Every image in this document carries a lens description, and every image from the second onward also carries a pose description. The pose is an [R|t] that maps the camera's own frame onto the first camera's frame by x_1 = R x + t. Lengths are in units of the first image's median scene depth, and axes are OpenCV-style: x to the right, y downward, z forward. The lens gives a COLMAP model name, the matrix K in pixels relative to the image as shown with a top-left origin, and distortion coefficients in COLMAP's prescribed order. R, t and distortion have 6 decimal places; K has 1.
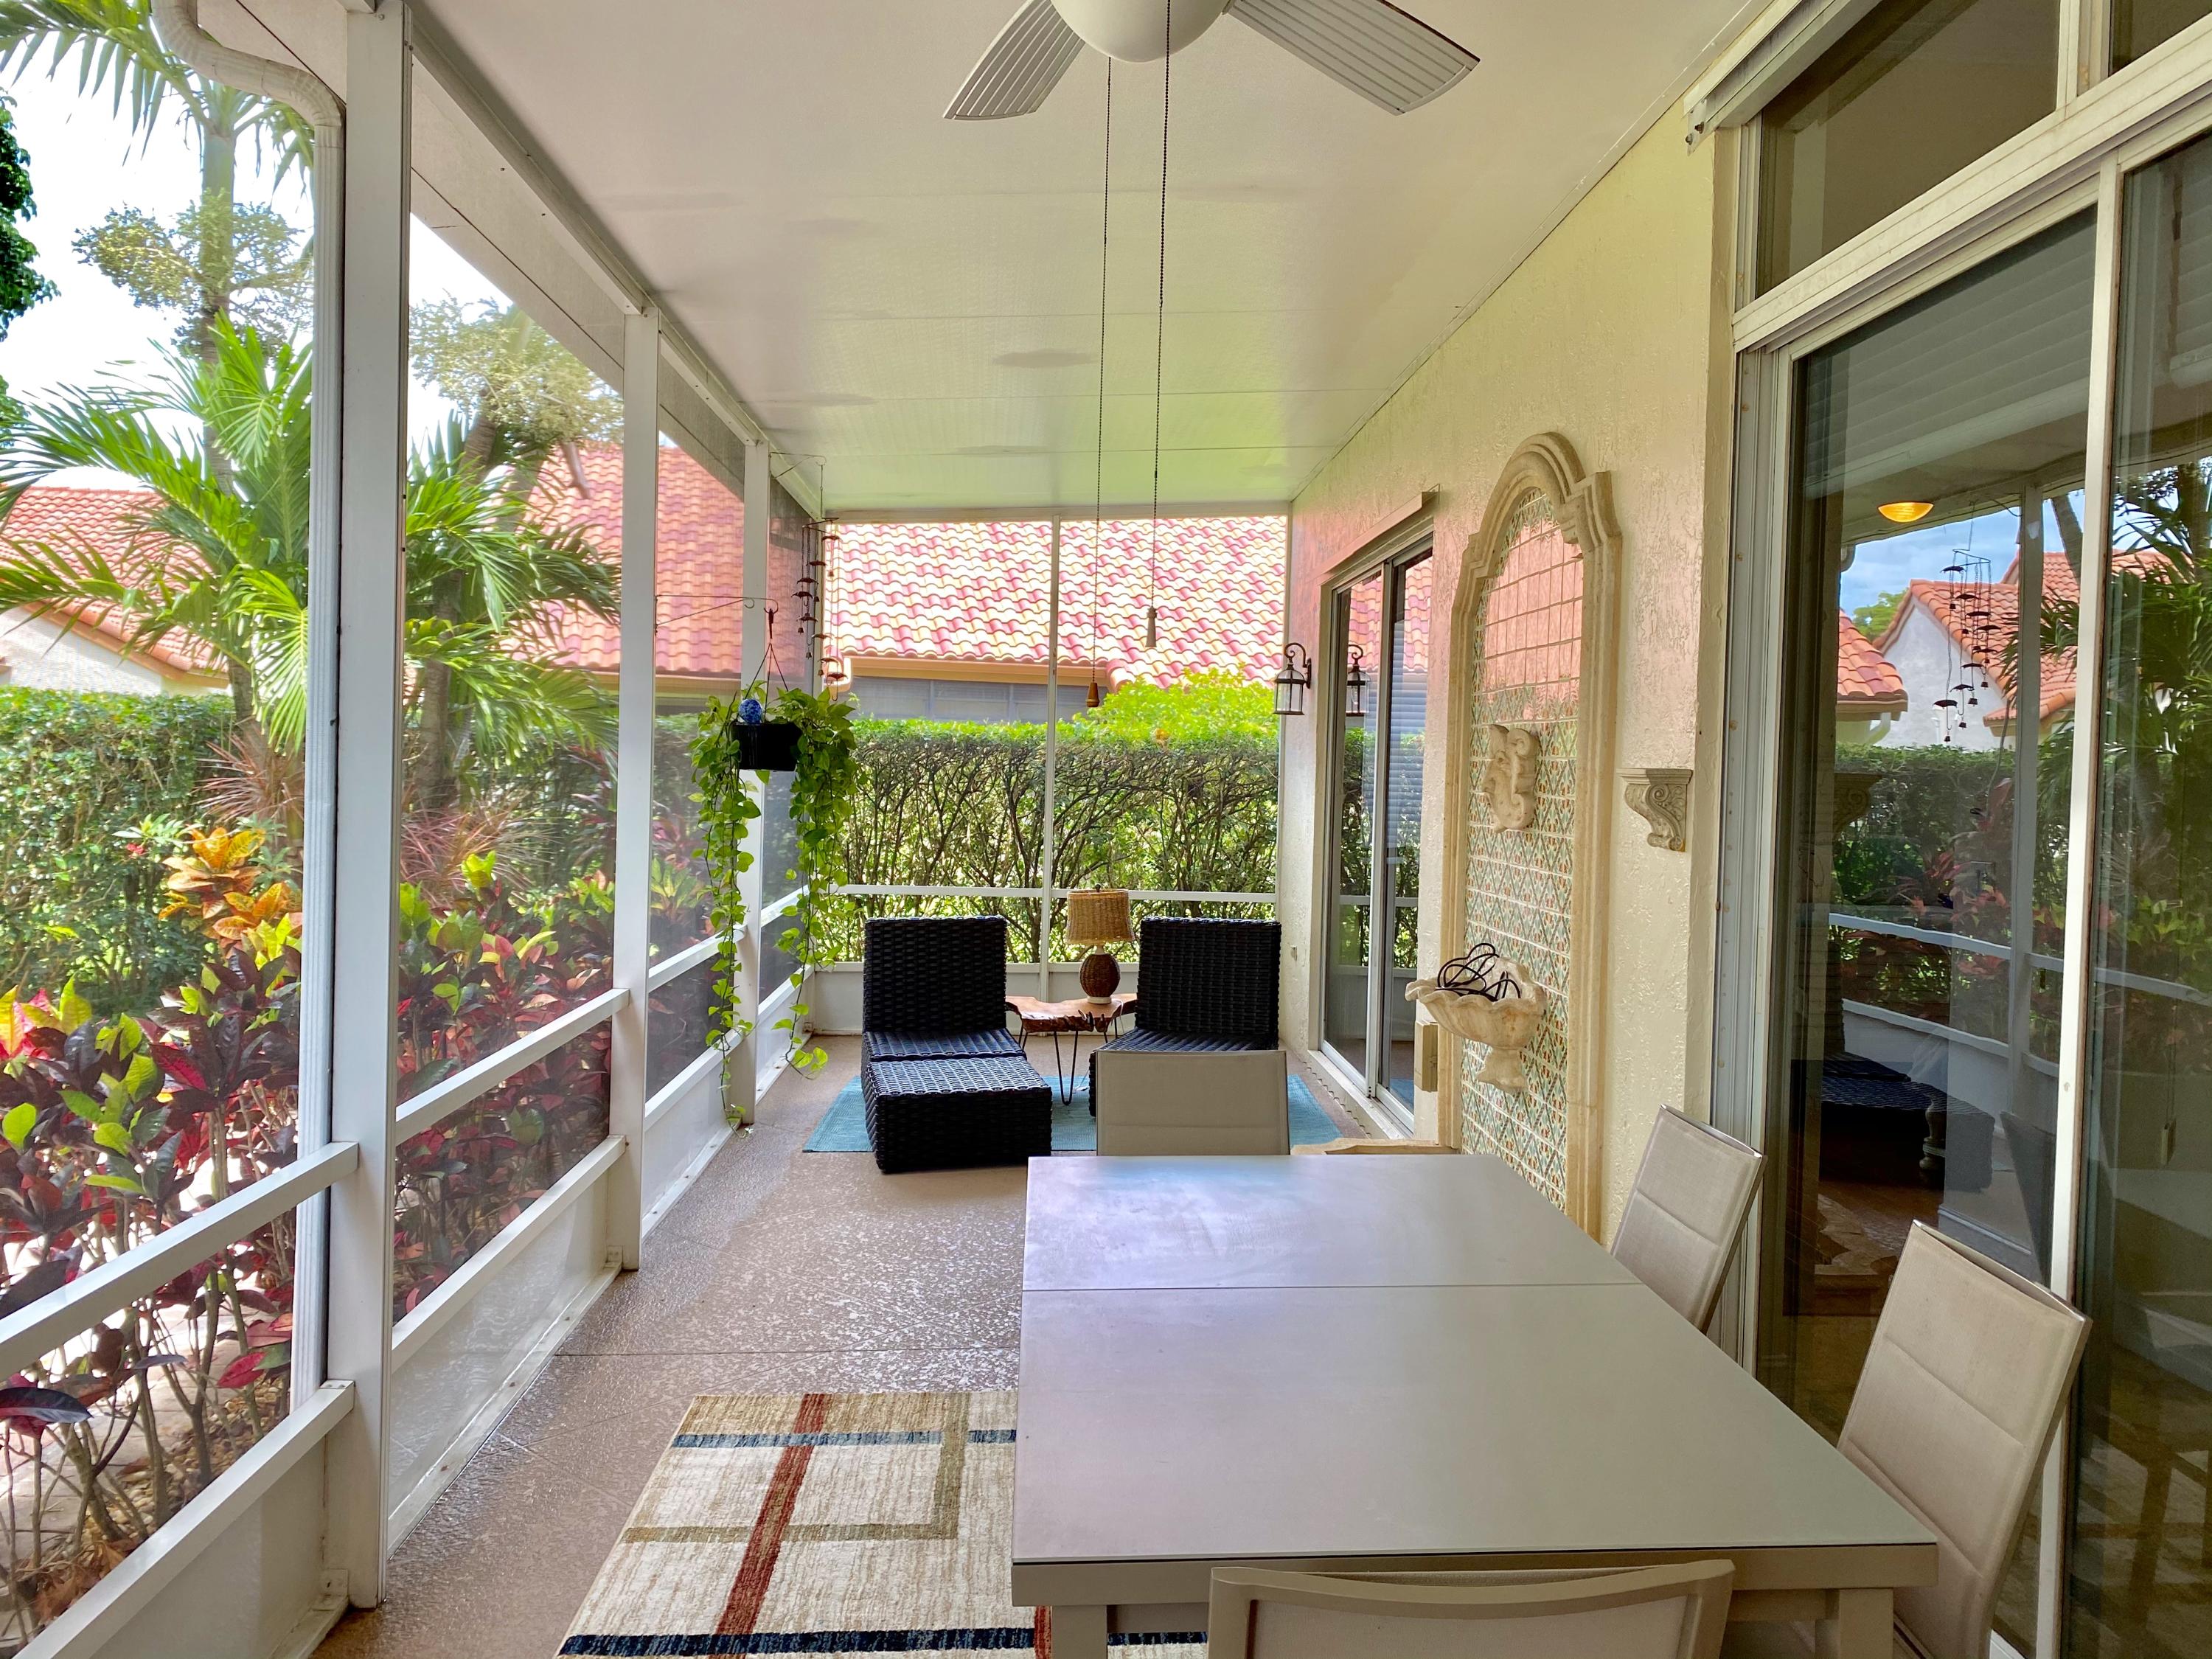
lens RADIAL K [[1732.4, 0, 1106.0], [0, 1732.4, 829.5], [0, 0, 1]] dist [0.079595, -0.106812]
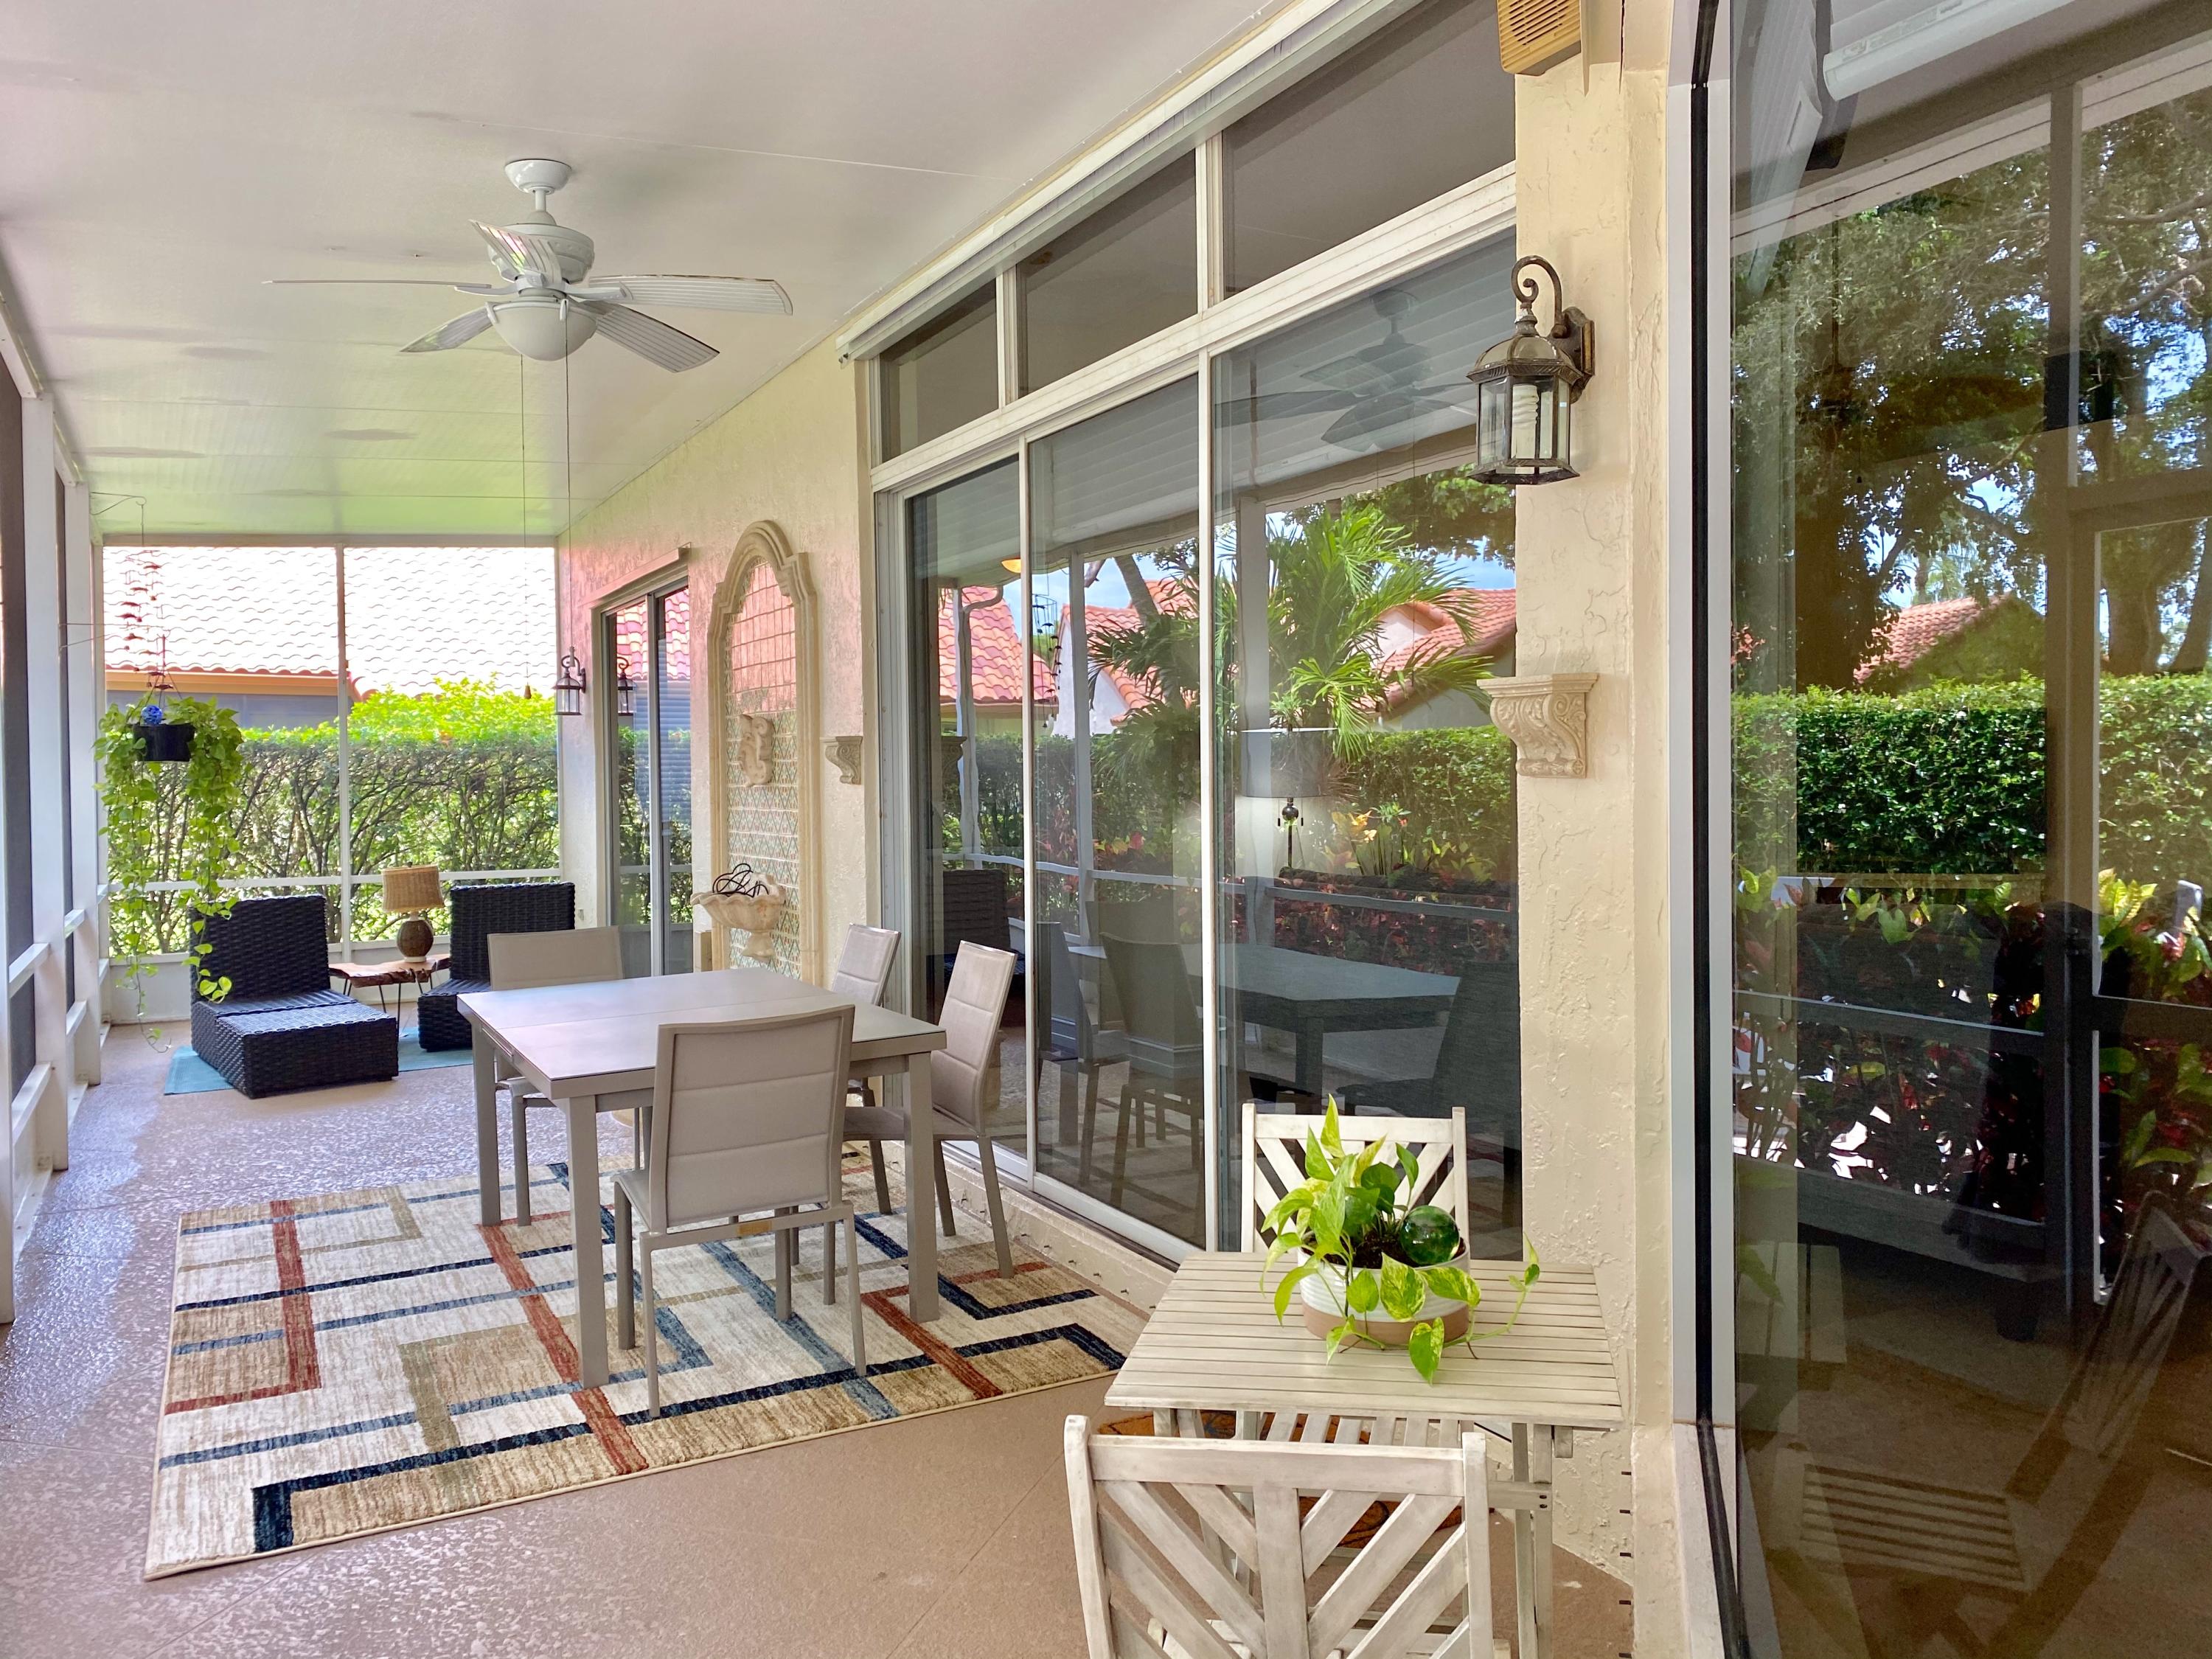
lens RADIAL K [[1723.5, 0, 1108.2], [0, 1723.5, 832.3], [0, 0, 1]] dist [0.032203, -0.006875]
pose [[0.906526, -0.045838, 0.419653, -0.107687], [0.046865, 0.998870, 0.007868, 0.039600], [-0.419540, 0.012535, 0.907650, -0.430206]]
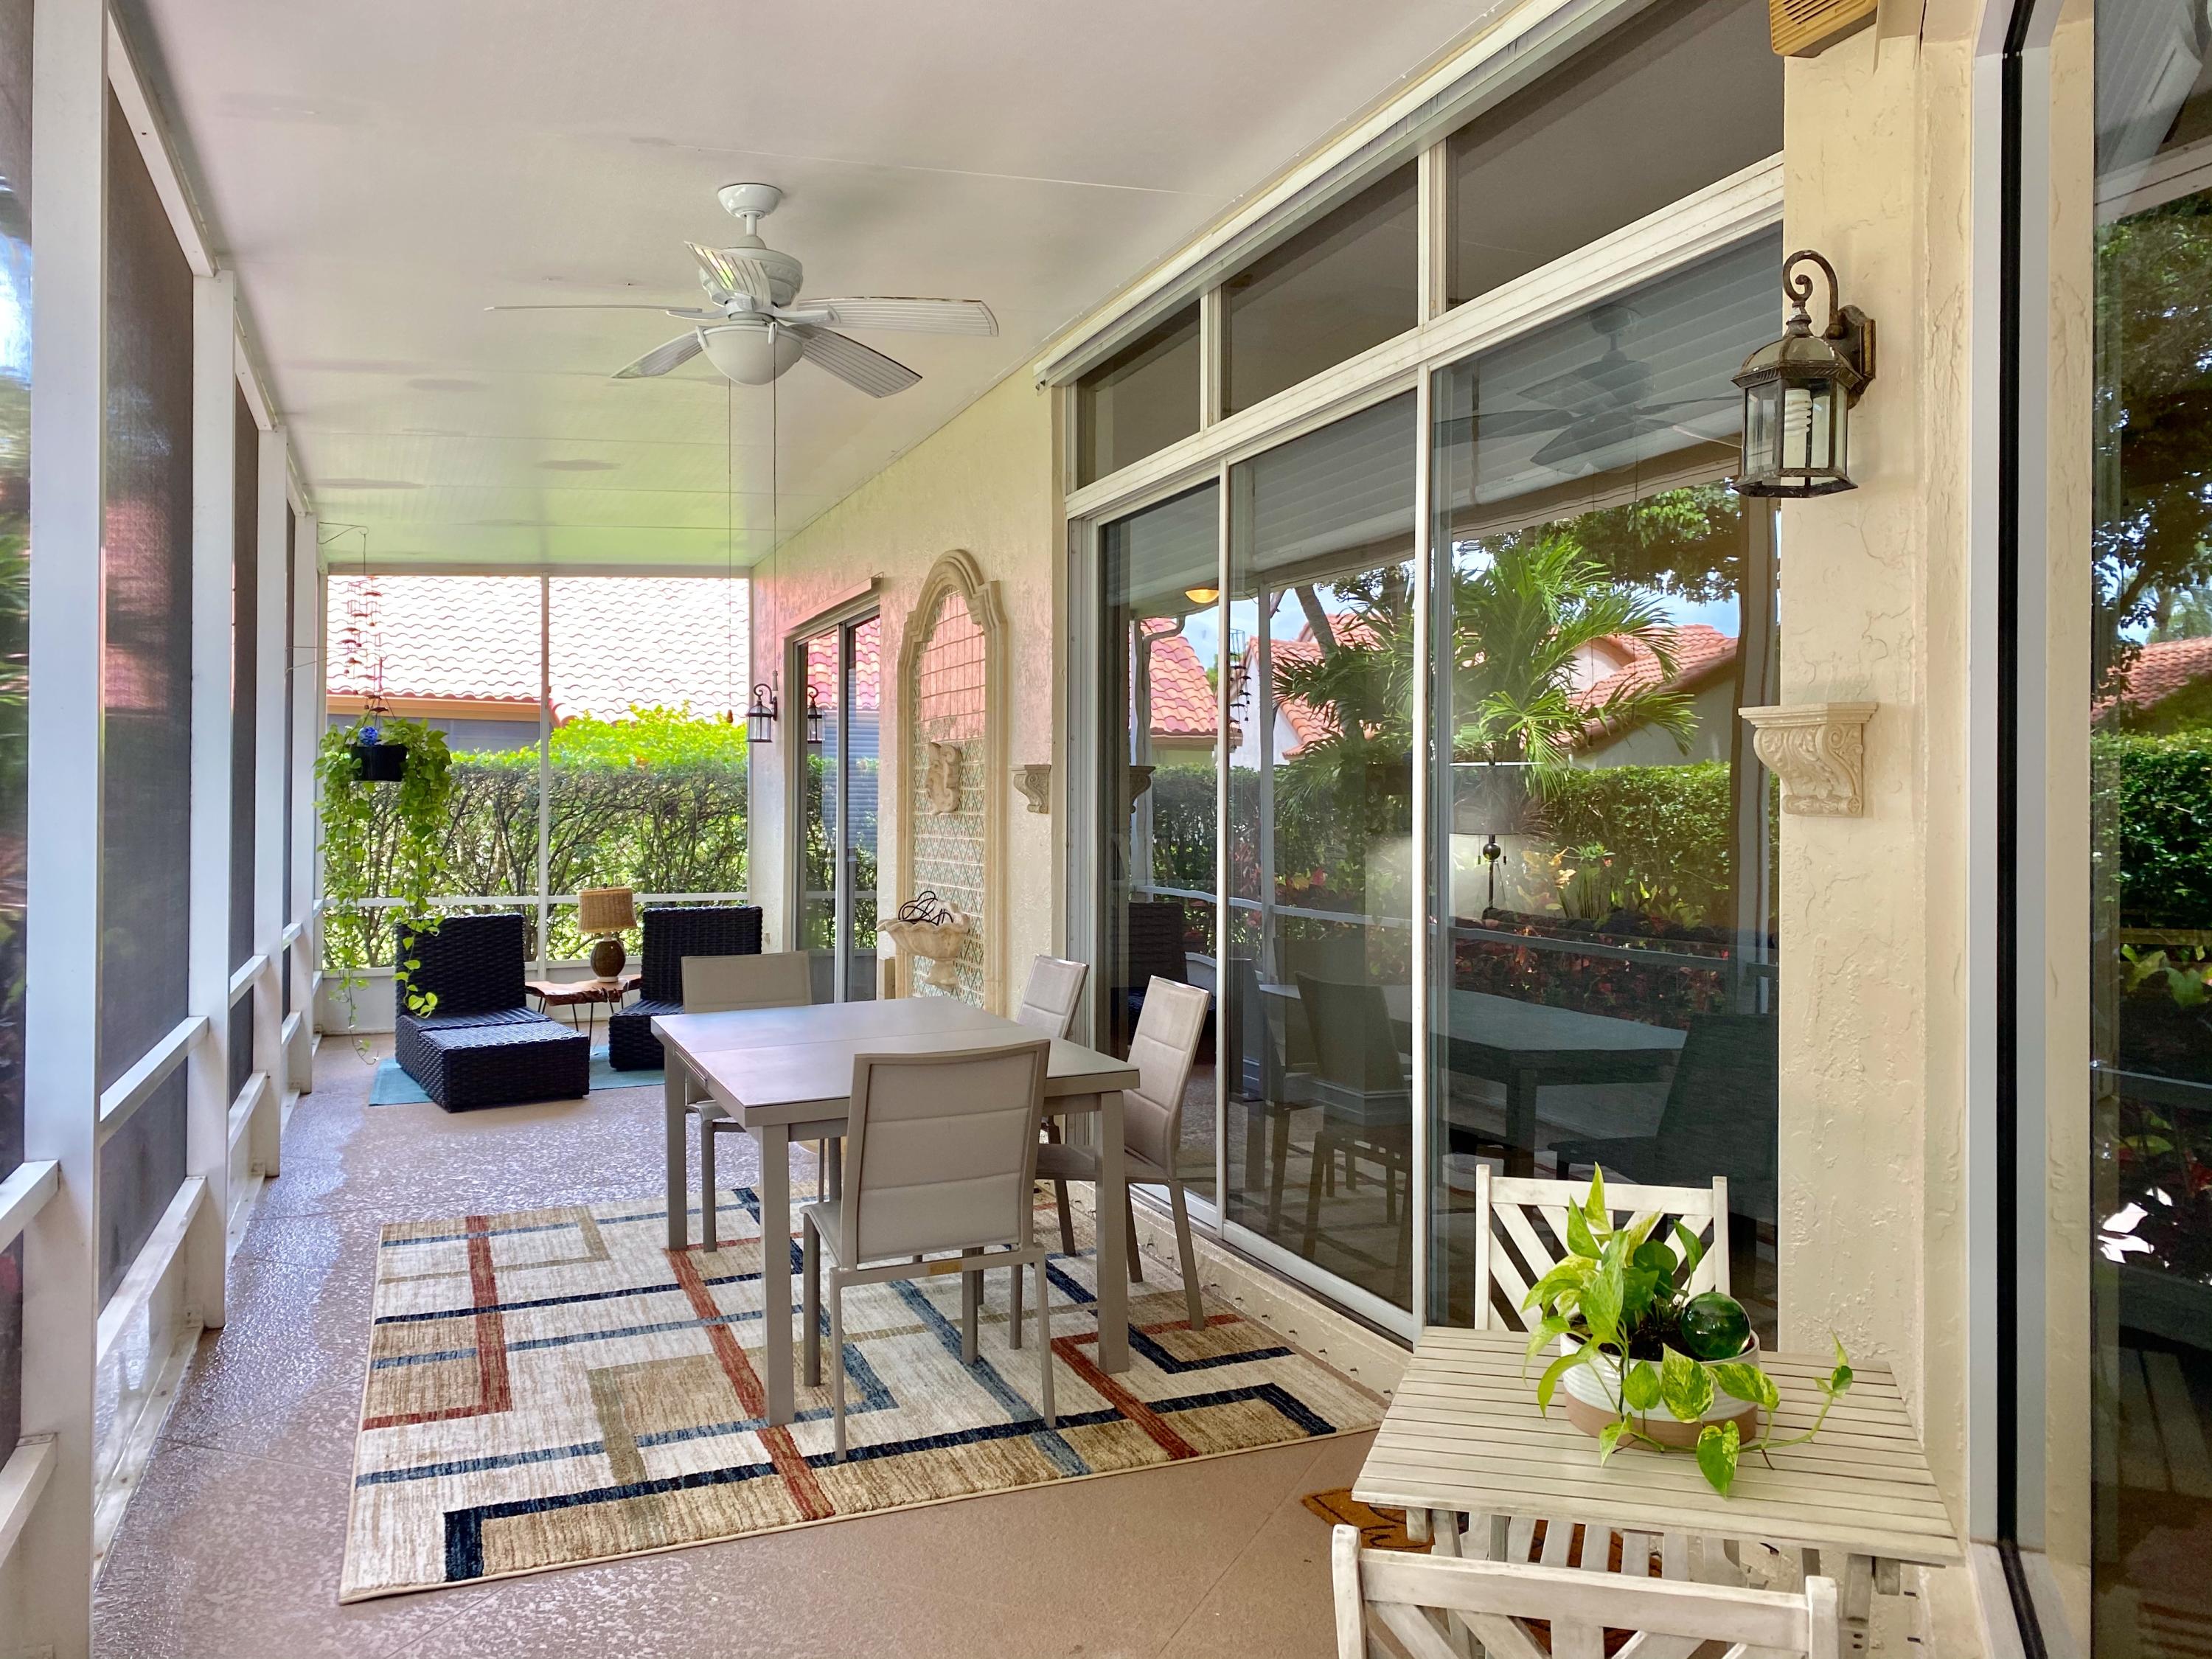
lens RADIAL K [[1732.4, 0, 1106.0], [0, 1732.4, 829.5], [0, 0, 1]] dist [0.079595, -0.106812]
pose [[0.945216, -0.021118, 0.325760, -0.109829], [0.028192, 0.999458, -0.017010, 0.039773], [-0.325225, 0.025262, 0.945299, -0.410349]]
